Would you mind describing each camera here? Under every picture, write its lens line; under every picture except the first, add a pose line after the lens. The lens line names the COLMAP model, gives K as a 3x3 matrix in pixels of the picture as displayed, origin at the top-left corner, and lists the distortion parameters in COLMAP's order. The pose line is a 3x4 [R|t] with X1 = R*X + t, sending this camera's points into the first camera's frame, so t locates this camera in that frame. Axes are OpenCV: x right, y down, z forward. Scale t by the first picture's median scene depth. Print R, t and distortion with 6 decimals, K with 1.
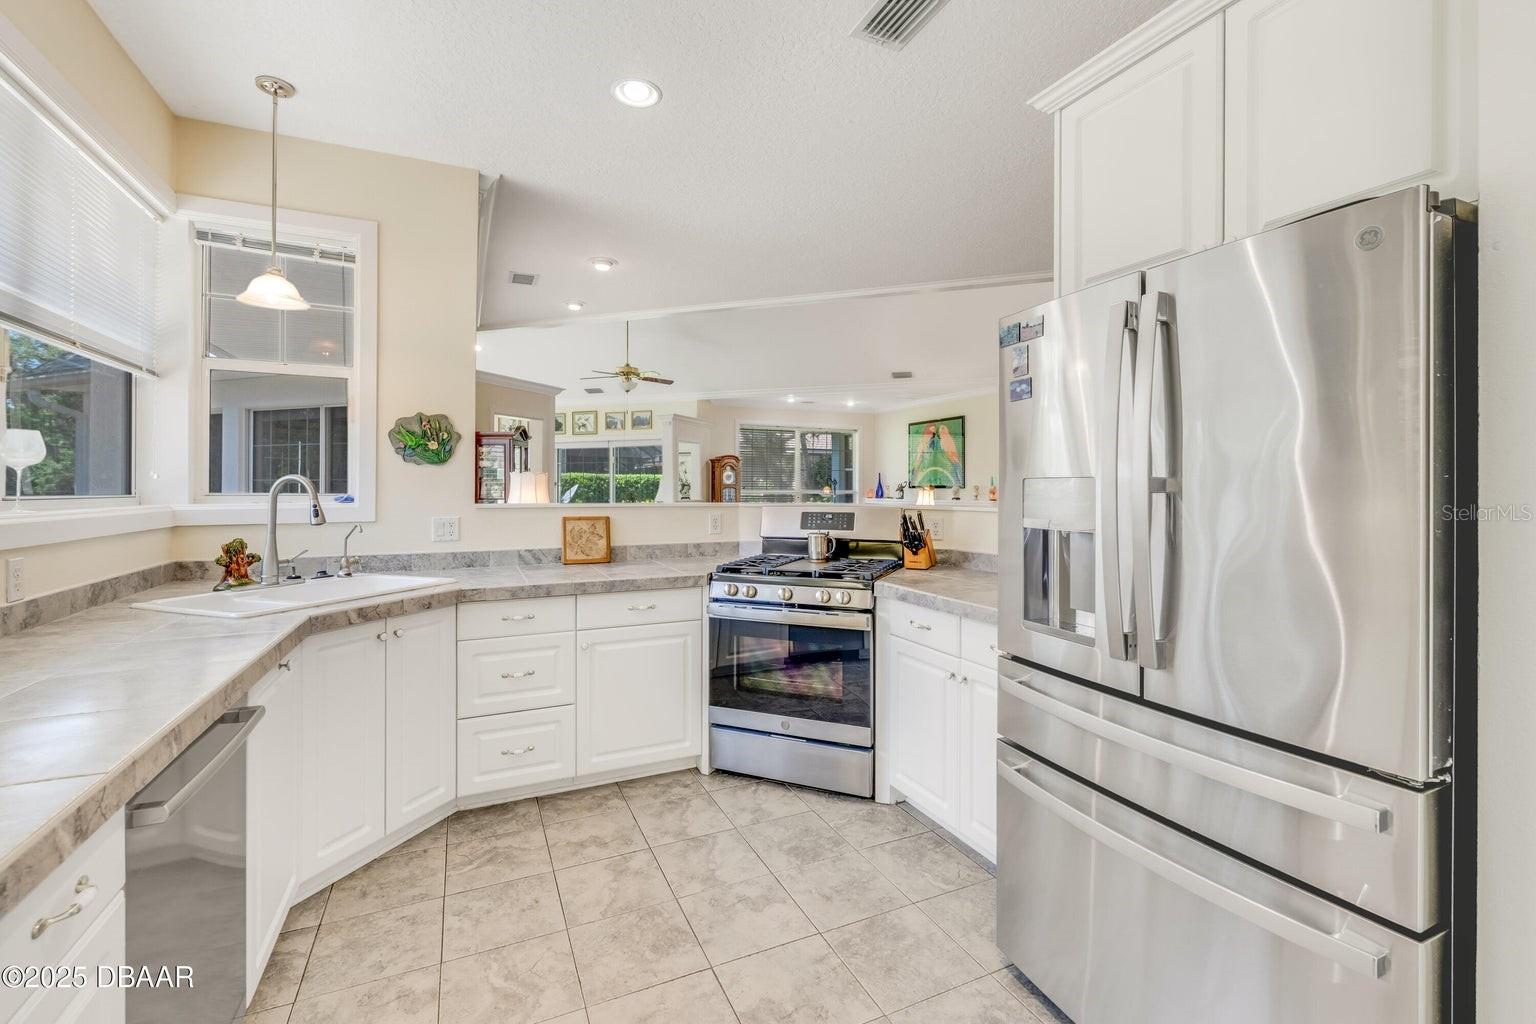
lens RADIAL K [[669.1, 0, 763.4], [0, 669.1, 490.4], [0, 0, 1]] dist [-0.007697, -0.000067]
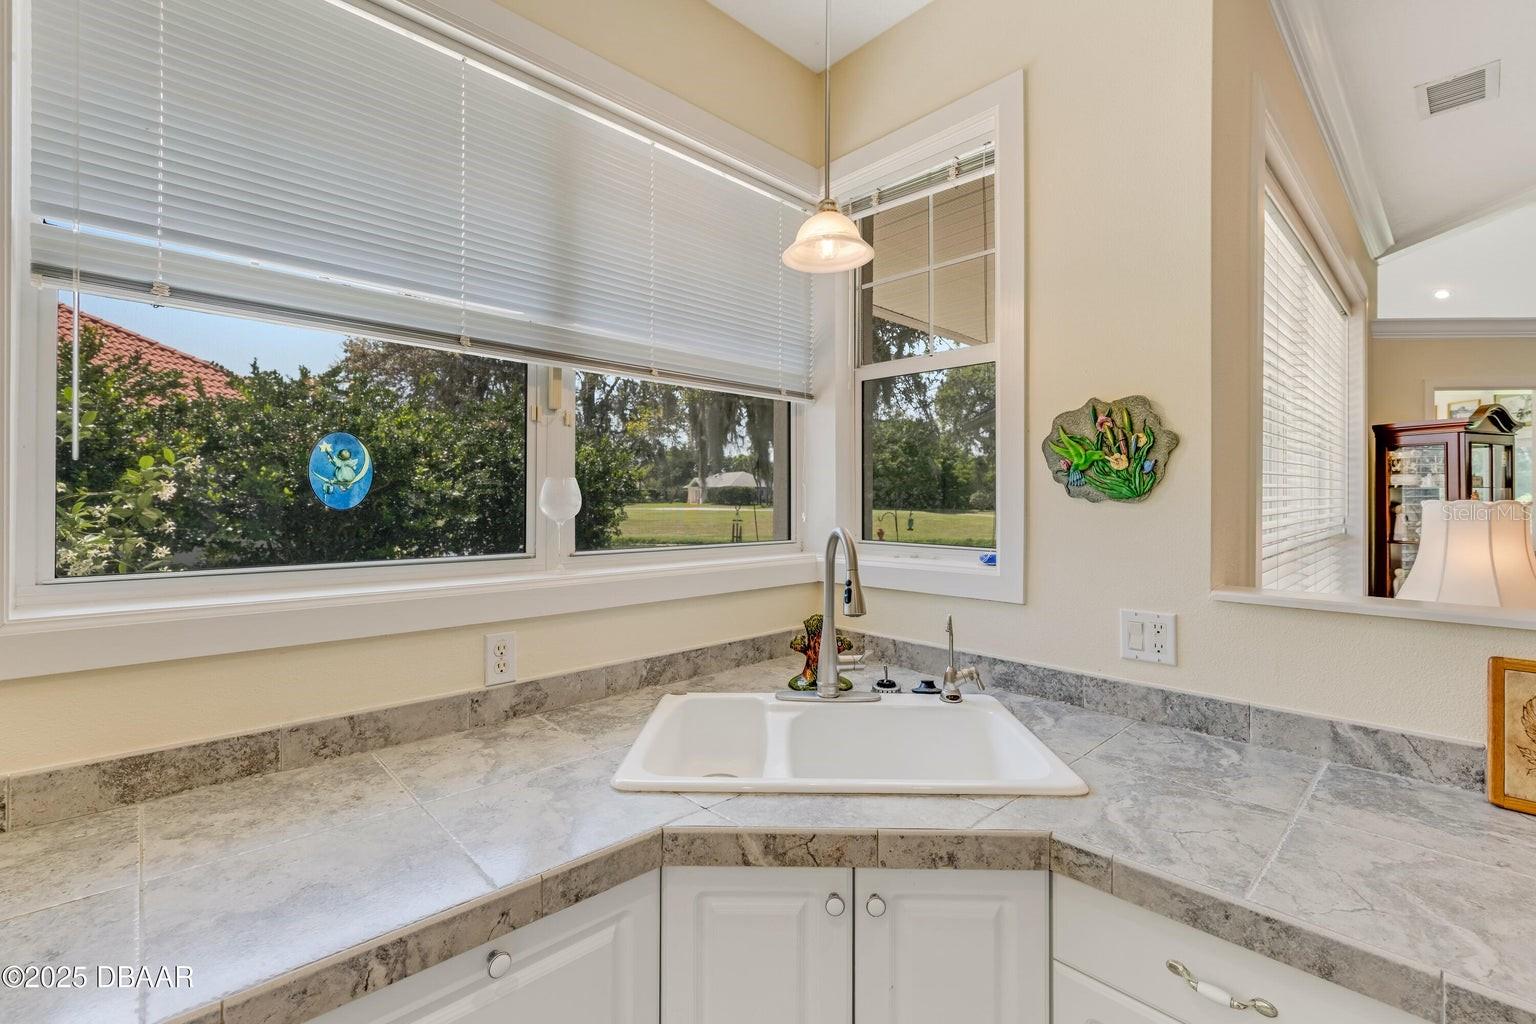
lens RADIAL K [[678.0, 0, 767.8], [0, 678.0, 500.4], [0, 0, 1]] dist [-0.001636, -0.000503]
pose [[0.336173, -0.003665, -0.941793, -0.115607], [-0.002068, 0.999987, -0.004630, -0.037071], [0.941798, 0.003504, 0.336161, 0.598246]]
